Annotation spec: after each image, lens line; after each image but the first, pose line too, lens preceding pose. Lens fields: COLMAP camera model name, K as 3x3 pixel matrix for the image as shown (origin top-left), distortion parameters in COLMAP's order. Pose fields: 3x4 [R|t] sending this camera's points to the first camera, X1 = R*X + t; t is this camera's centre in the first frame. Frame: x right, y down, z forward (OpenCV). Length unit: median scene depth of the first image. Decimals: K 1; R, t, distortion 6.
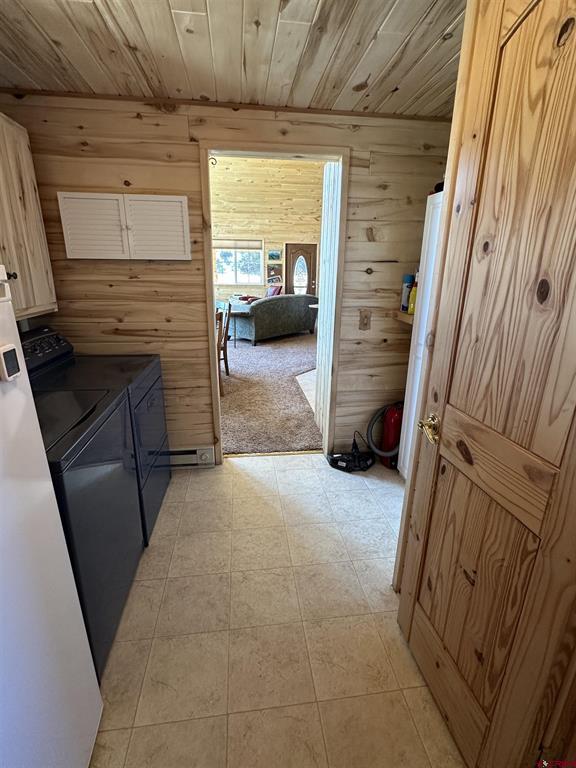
lens RADIAL K [[369.0, 0, 285.7], [0, 369.0, 384.7], [0, 0, 1]] dist [-0.005128, -0.000239]
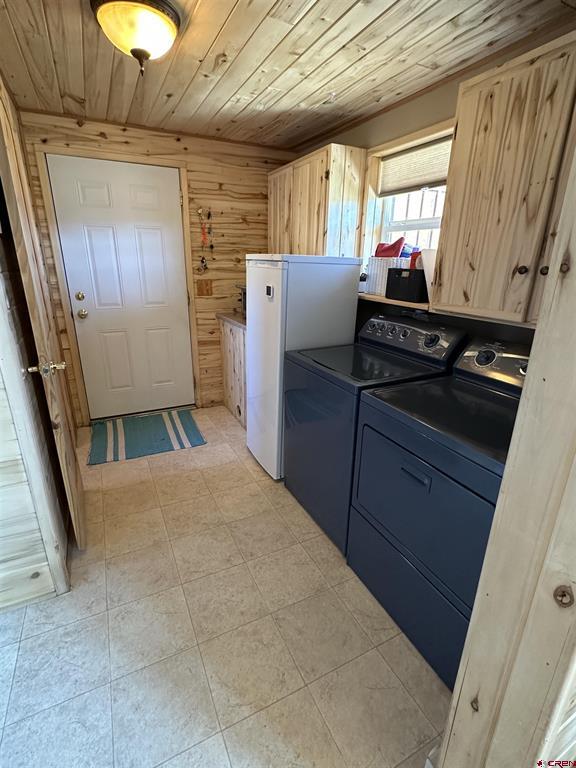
lens RADIAL K [[369.0, 0, 285.8], [0, 369.0, 382.3], [0, 0, 1]] dist [-0.005128, -0.000239]
pose [[-0.944250, 0.087881, -0.317283, 0.005814], [-0.117146, 0.810961, 0.573253, -0.141012], [0.307682, 0.578463, -0.755455, 0.457393]]
